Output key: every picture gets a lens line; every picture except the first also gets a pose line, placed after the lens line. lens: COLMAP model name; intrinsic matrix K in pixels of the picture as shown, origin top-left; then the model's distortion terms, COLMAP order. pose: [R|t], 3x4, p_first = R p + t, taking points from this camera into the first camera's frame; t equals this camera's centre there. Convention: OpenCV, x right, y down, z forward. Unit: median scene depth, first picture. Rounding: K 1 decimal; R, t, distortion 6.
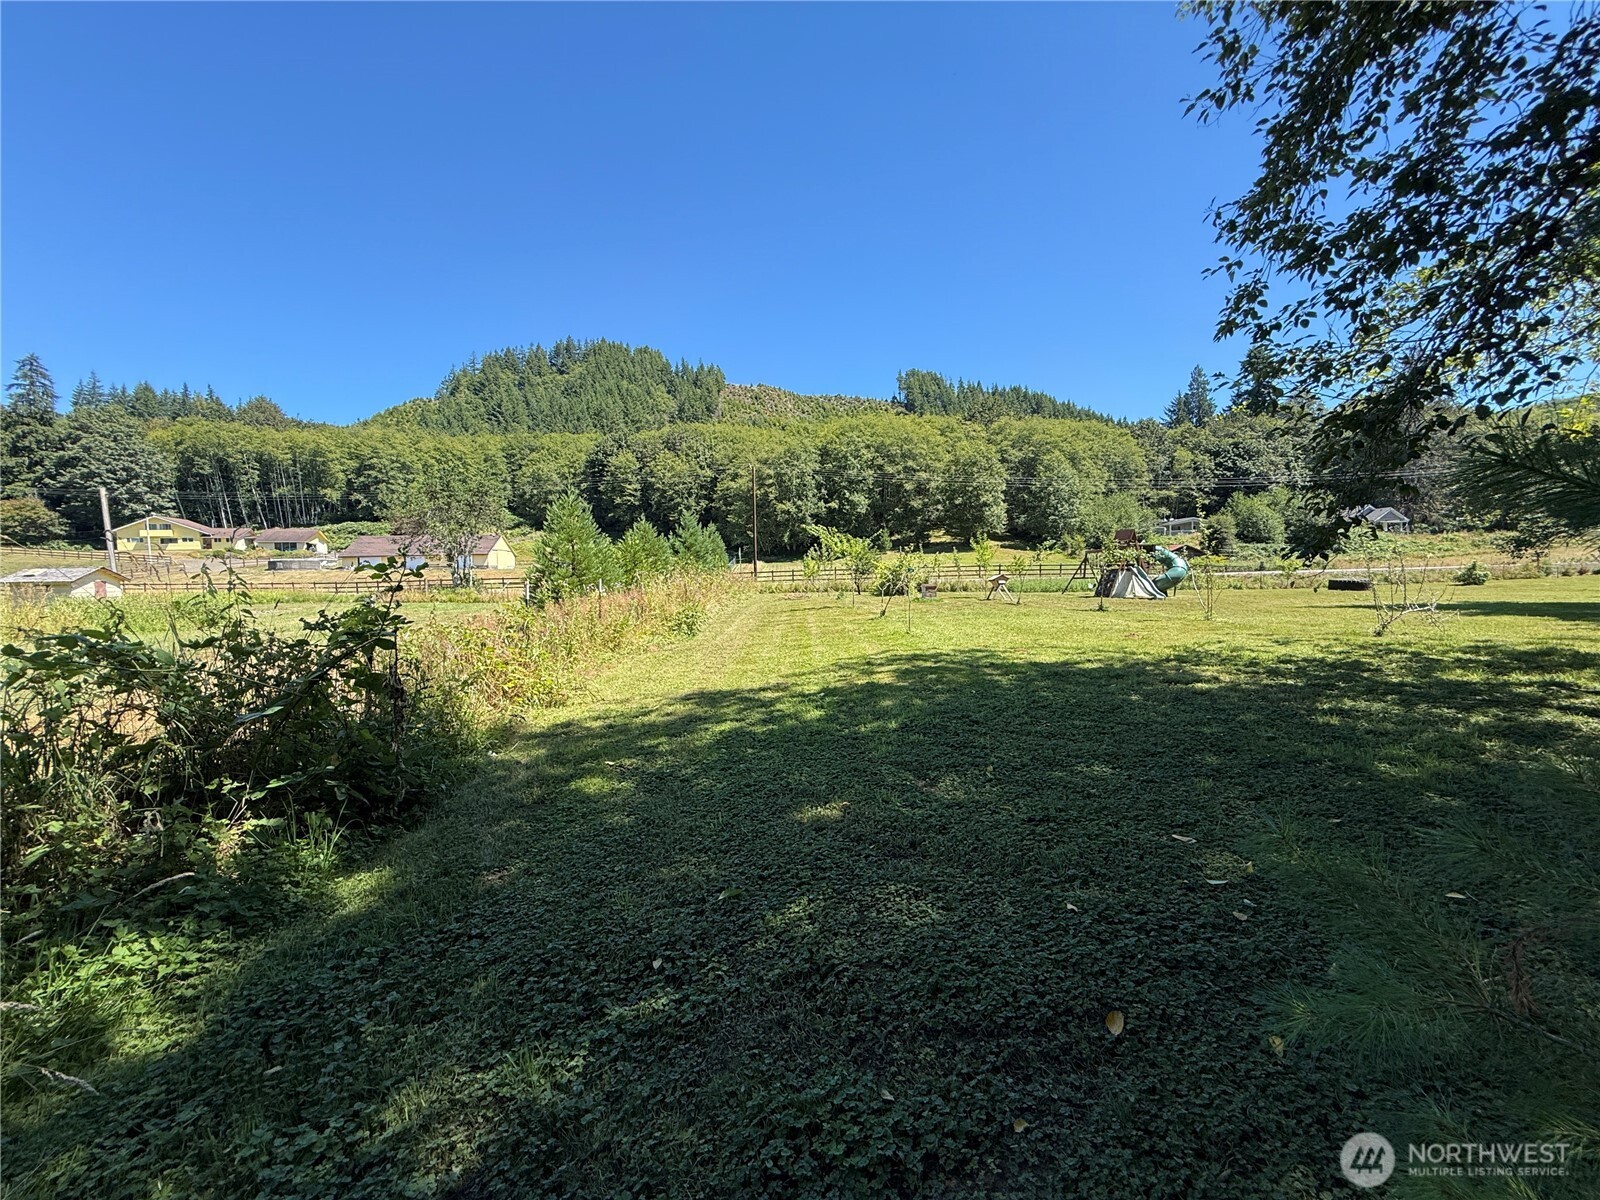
lens RADIAL K [[652.7, 0, 800.0], [0, 652.7, 600.0], [0, 0, 1]] dist [-0.002298, -0.000106]
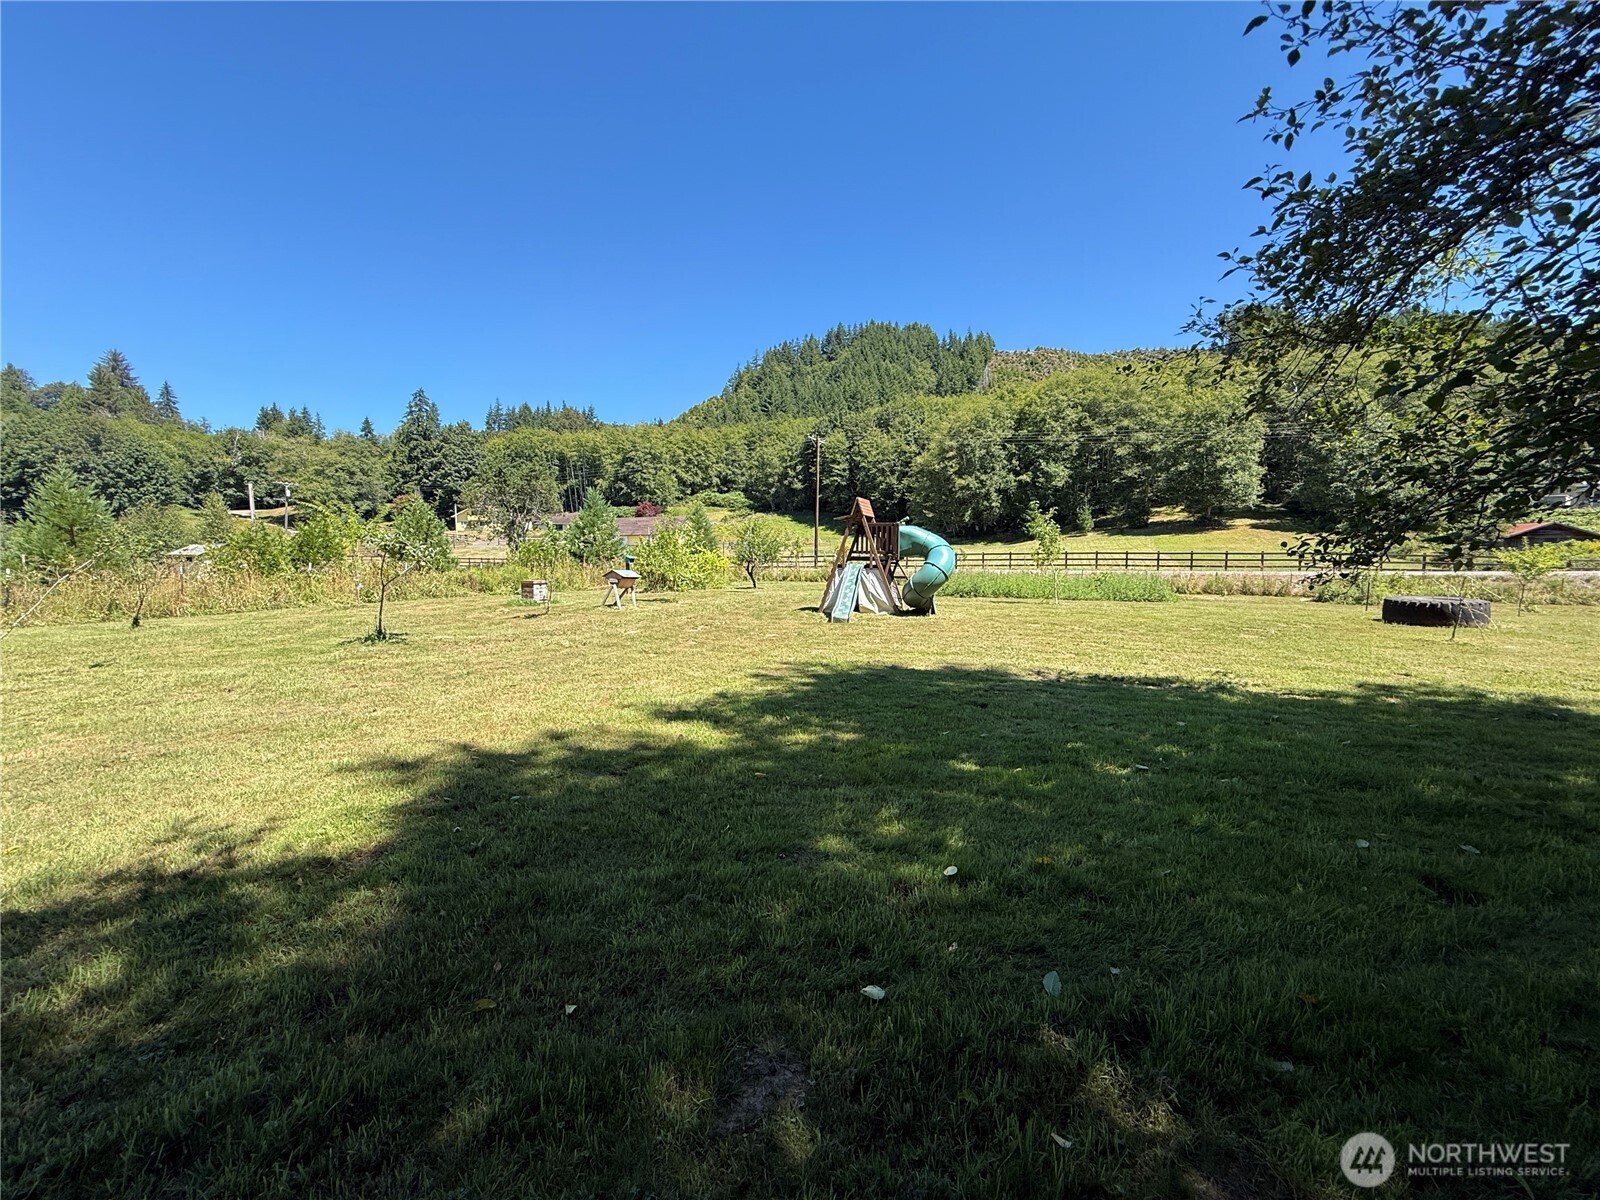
lens RADIAL K [[646.3, 0, 799.1], [0, 646.3, 603.5], [0, 0, 1]] dist [0.000691, -0.000074]
pose [[0.895981, 0.050345, -0.441229, 0.166189], [-0.033944, 0.998411, 0.044991, -0.009089], [0.442793, -0.025334, 0.896266, 0.103190]]
